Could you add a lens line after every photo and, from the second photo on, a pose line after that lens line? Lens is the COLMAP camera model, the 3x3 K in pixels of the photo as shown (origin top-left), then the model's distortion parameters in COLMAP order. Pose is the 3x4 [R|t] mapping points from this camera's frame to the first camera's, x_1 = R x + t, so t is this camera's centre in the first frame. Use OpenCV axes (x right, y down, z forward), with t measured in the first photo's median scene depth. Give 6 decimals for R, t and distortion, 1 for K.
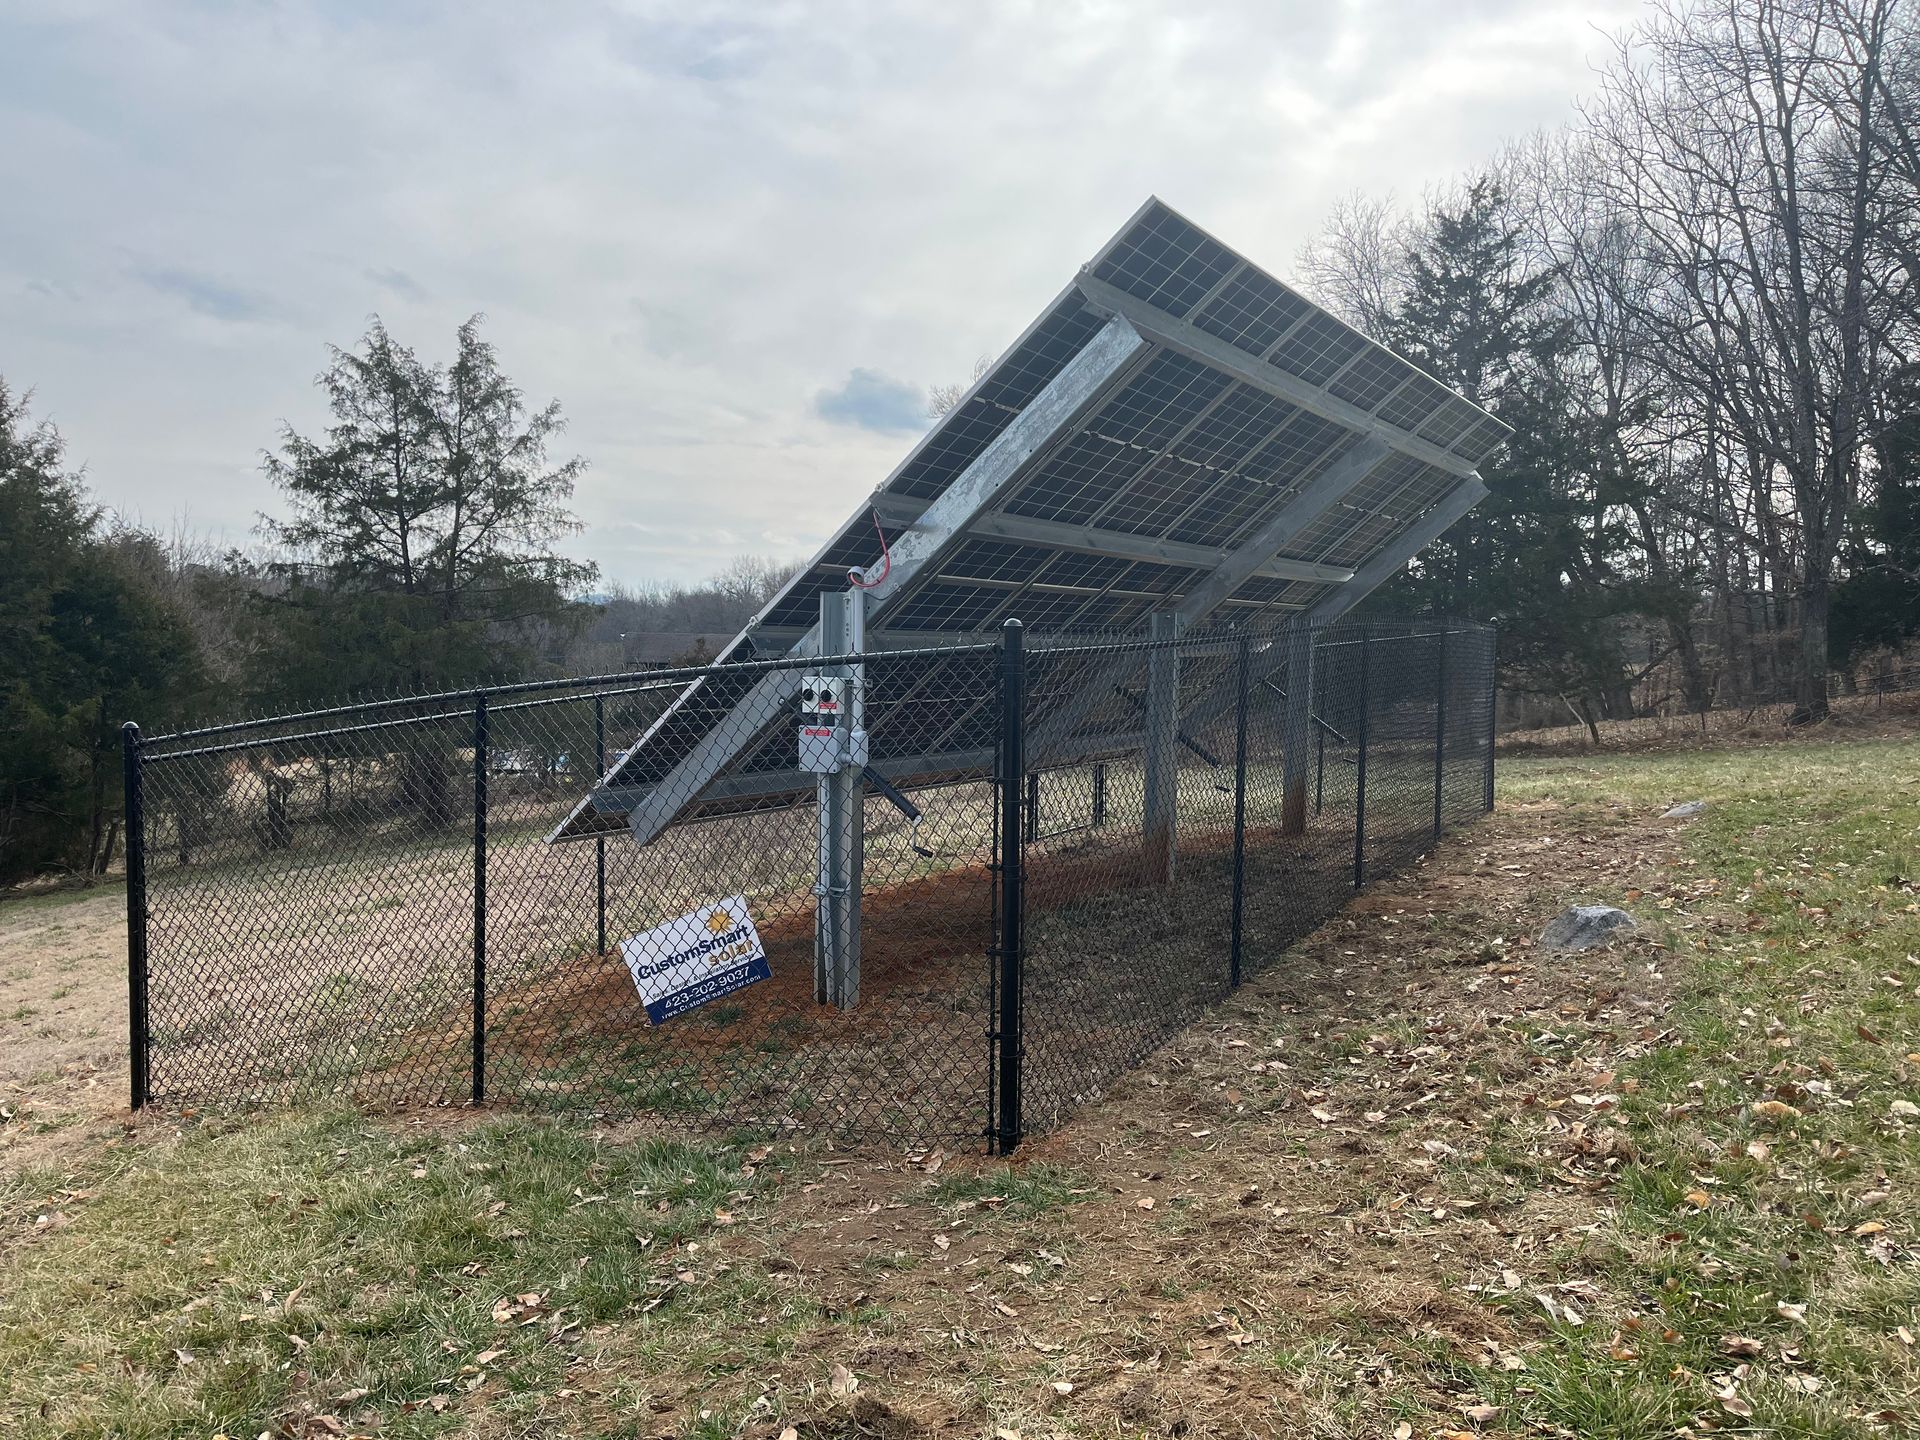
lens RADIAL K [[1438.8, 0, 960.0], [0, 1438.8, 720.0], [0, 0, 1]] dist [0.106324, -0.000035]
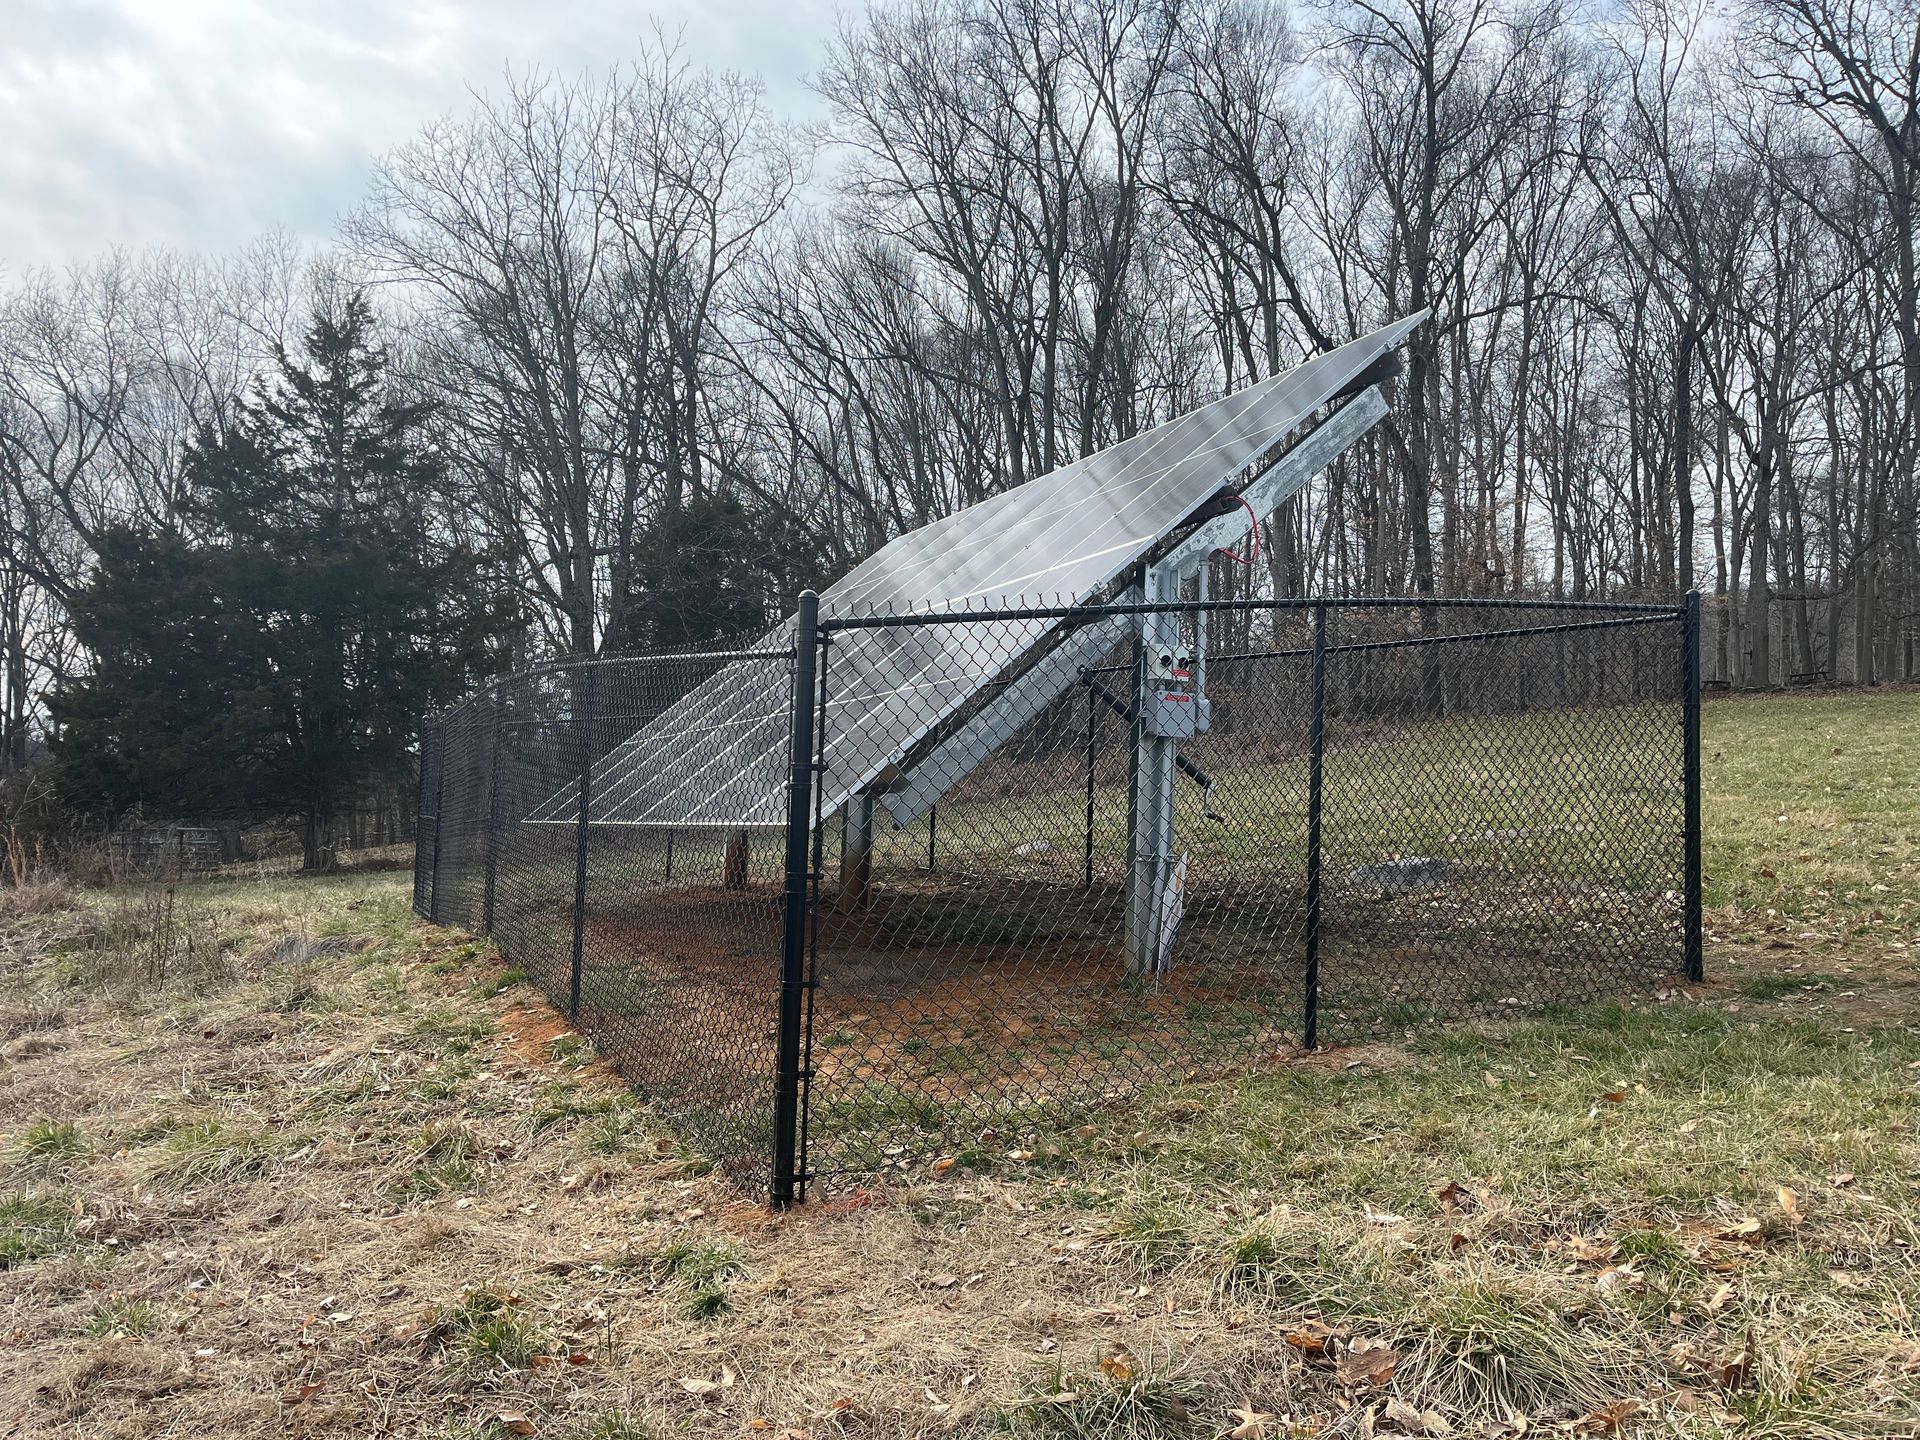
lens RADIAL K [[1438.8, 0, 960.0], [0, 1438.8, 720.0], [0, 0, 1]] dist [0.106324, -0.000035]
pose [[0.528667, 0.069953, 0.845942, -1.070802], [0.024577, 0.994919, -0.097632, 0.124062], [-0.848474, 0.072405, 0.524261, 0.603412]]
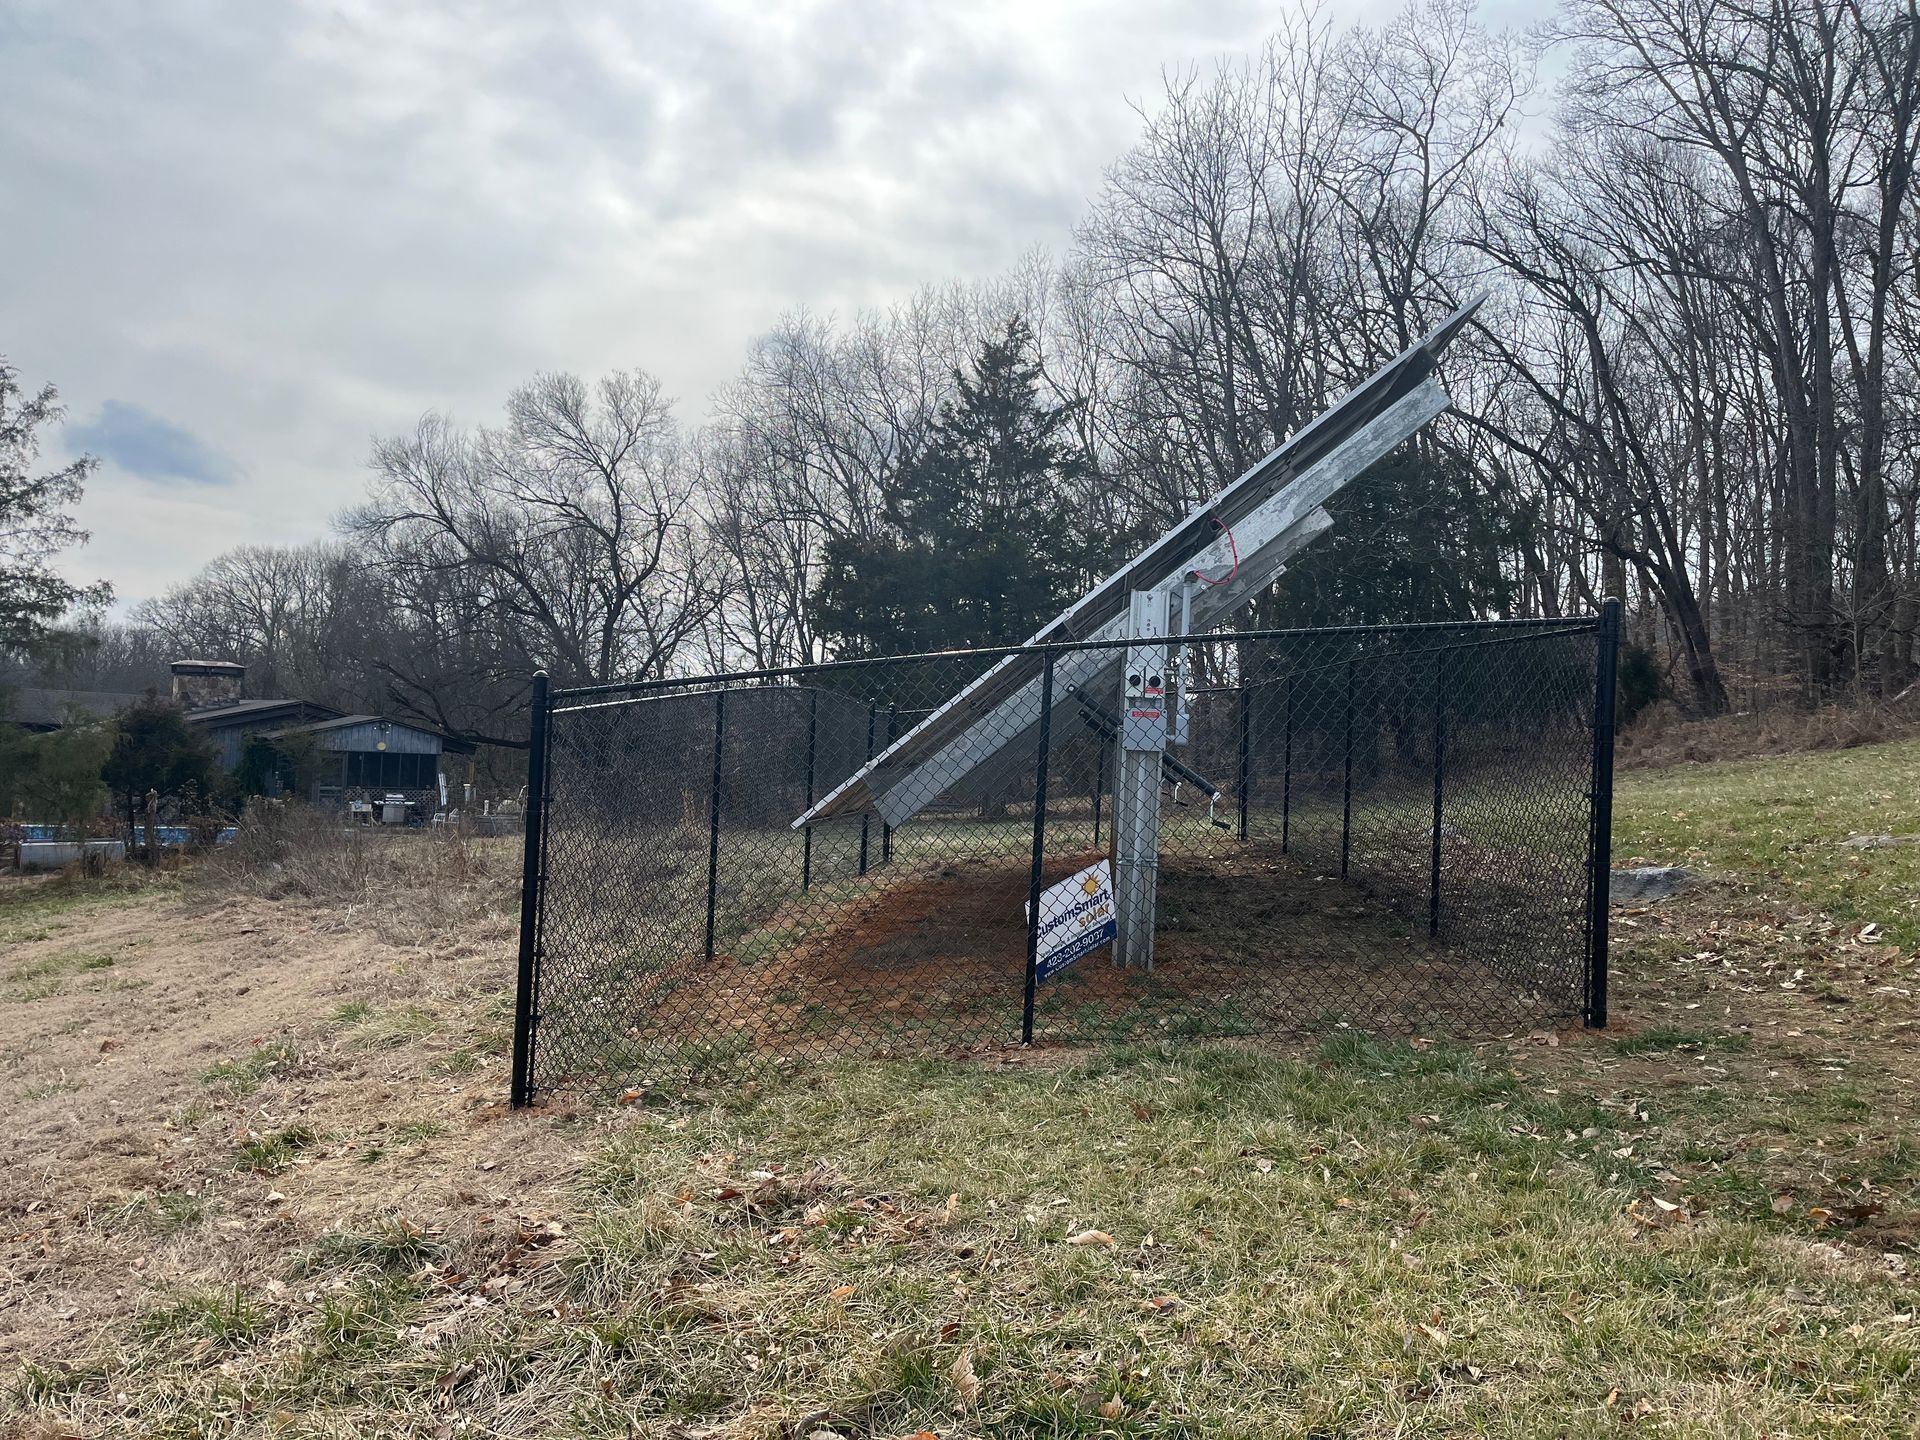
lens RADIAL K [[1479.0, 0, 981.3], [0, 1479.0, 726.5], [0, 0, 1]] dist [0.064260, -0.085144]
pose [[0.890074, 0.036216, 0.454375, -0.734780], [-0.007814, 0.997904, -0.064231, 0.093031], [-0.455749, 0.053620, 0.888492, 0.057824]]
